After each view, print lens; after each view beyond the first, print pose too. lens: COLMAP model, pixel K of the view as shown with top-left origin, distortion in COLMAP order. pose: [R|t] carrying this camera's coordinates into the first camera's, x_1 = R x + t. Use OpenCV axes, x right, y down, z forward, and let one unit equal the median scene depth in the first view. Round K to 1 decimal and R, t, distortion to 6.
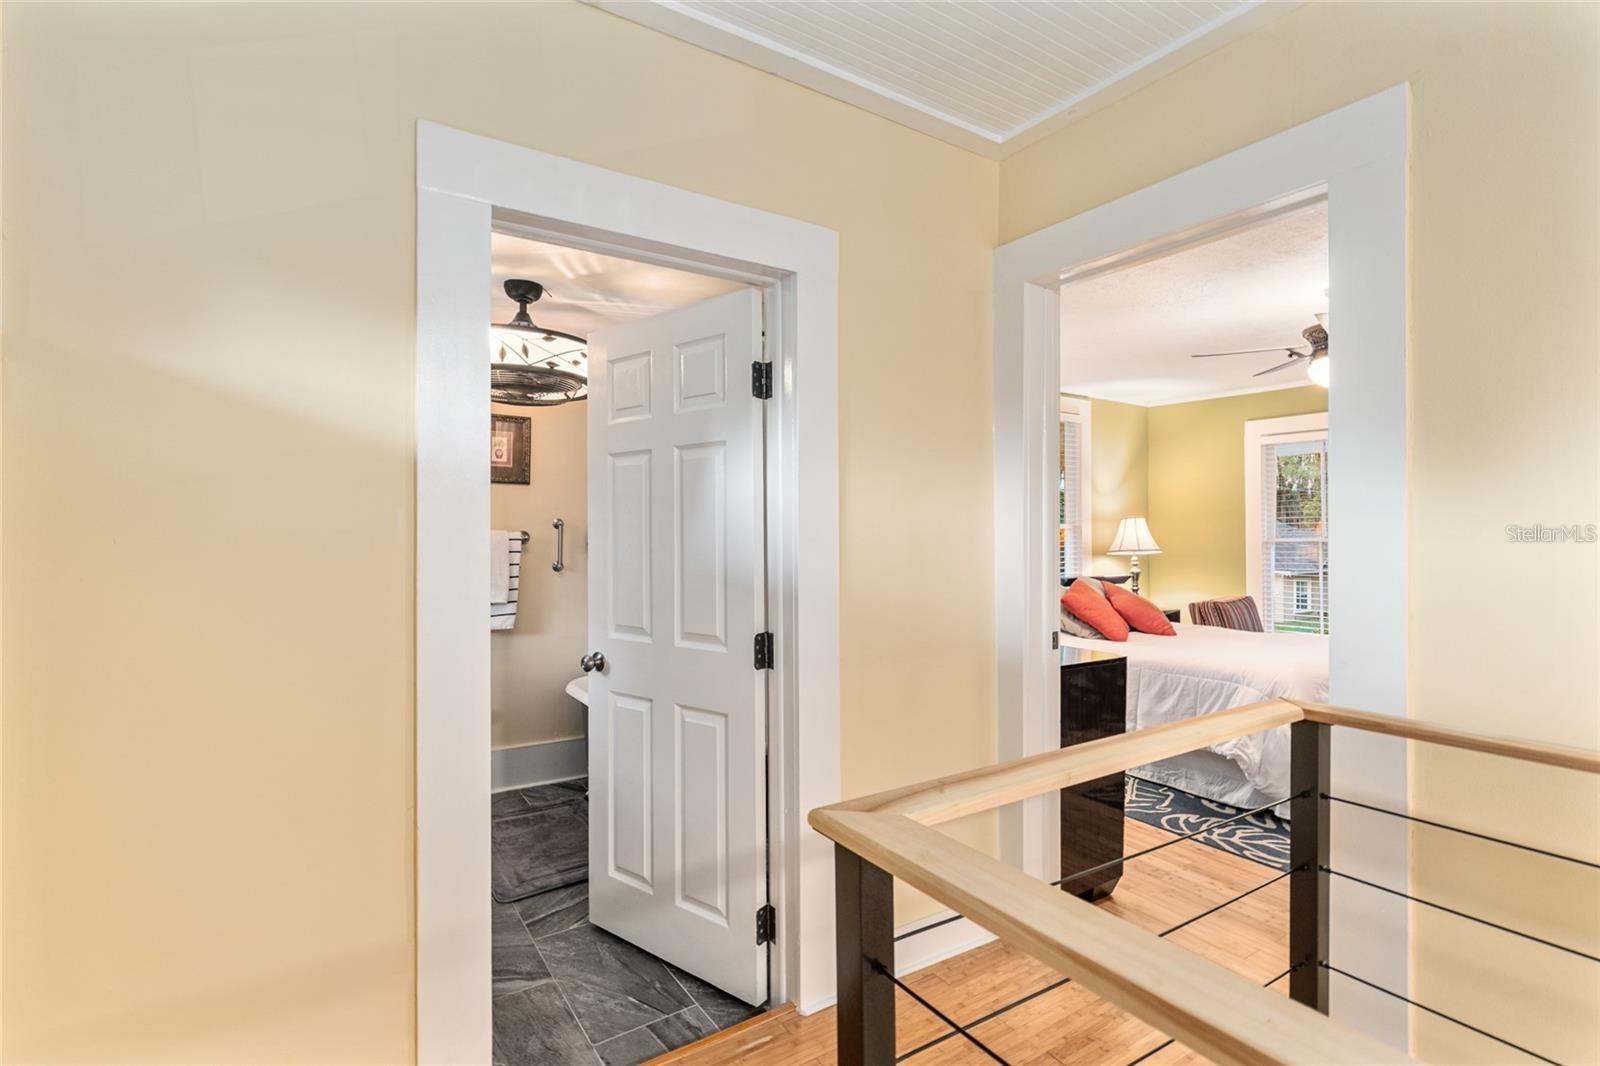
lens RADIAL K [[736.4, 0, 796.8], [0, 736.4, 518.4], [0, 0, 1]] dist [-0.002674, 0.000206]
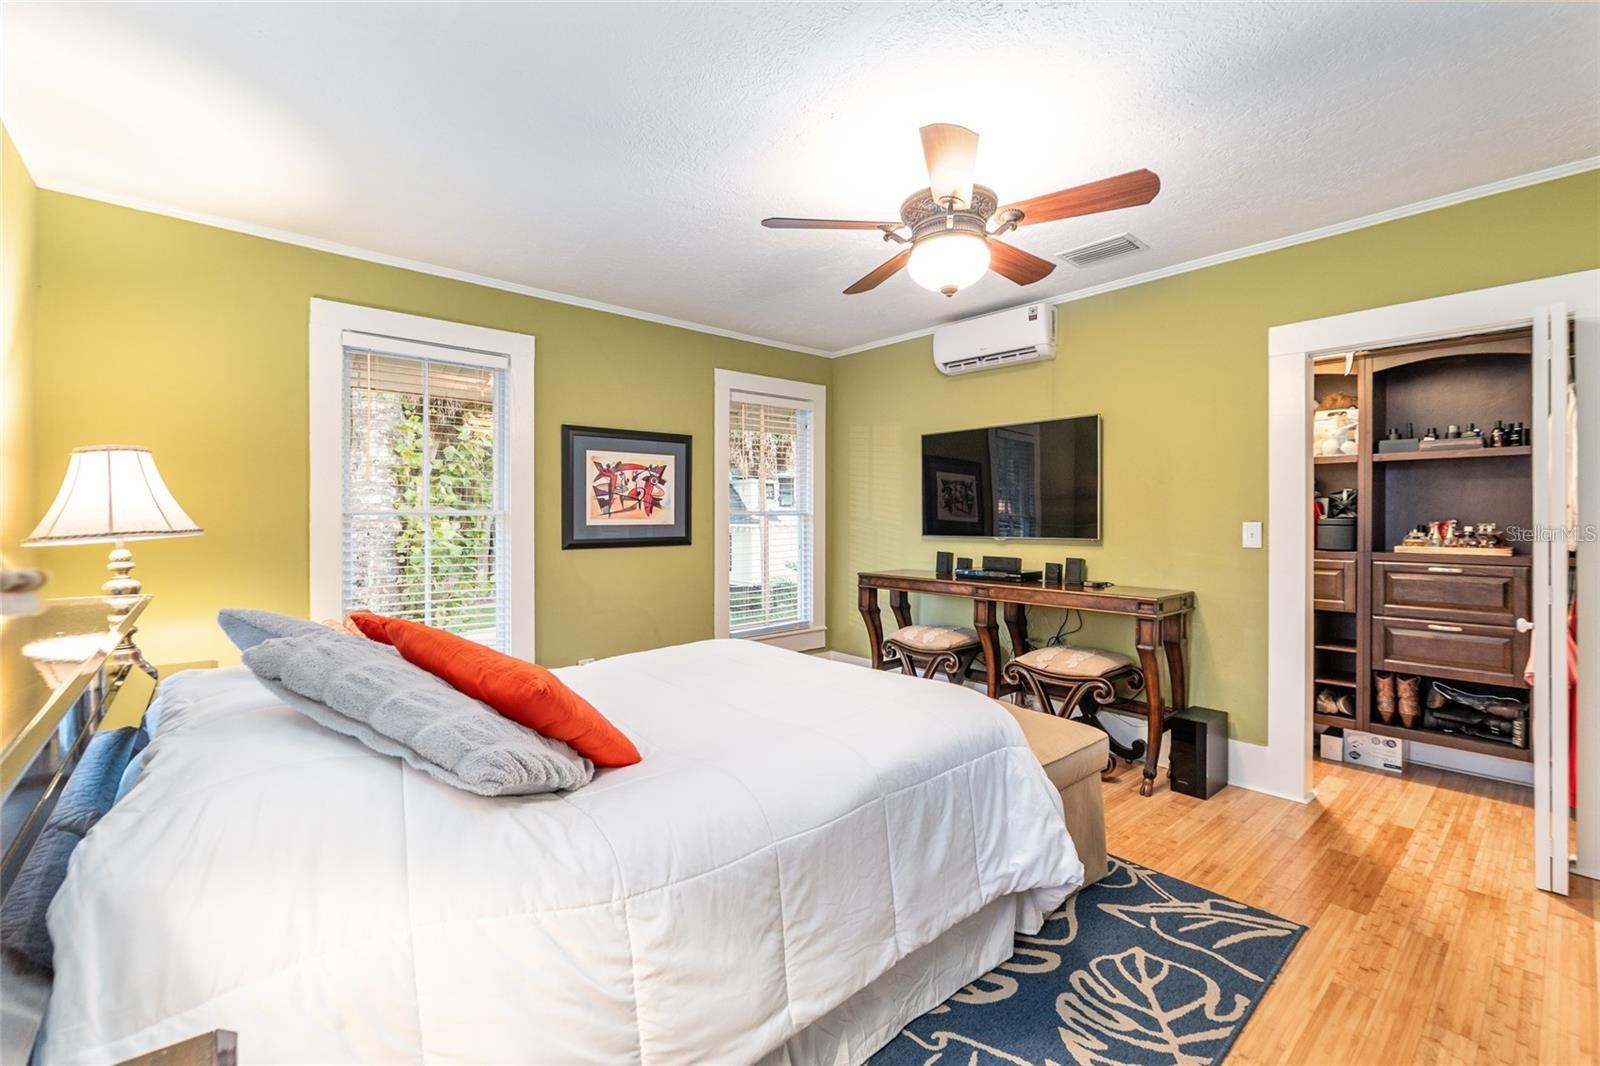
lens RADIAL K [[687.5, 0, 790.1], [0, 687.5, 531.0], [0, 0, 1]] dist [-0.009997, -0.000283]
pose [[-0.119378, -0.006010, 0.992831, 0.111376], [-0.015442, 0.999872, 0.004196, 0.067439], [-0.992729, -0.014831, -0.119456, 1.317276]]
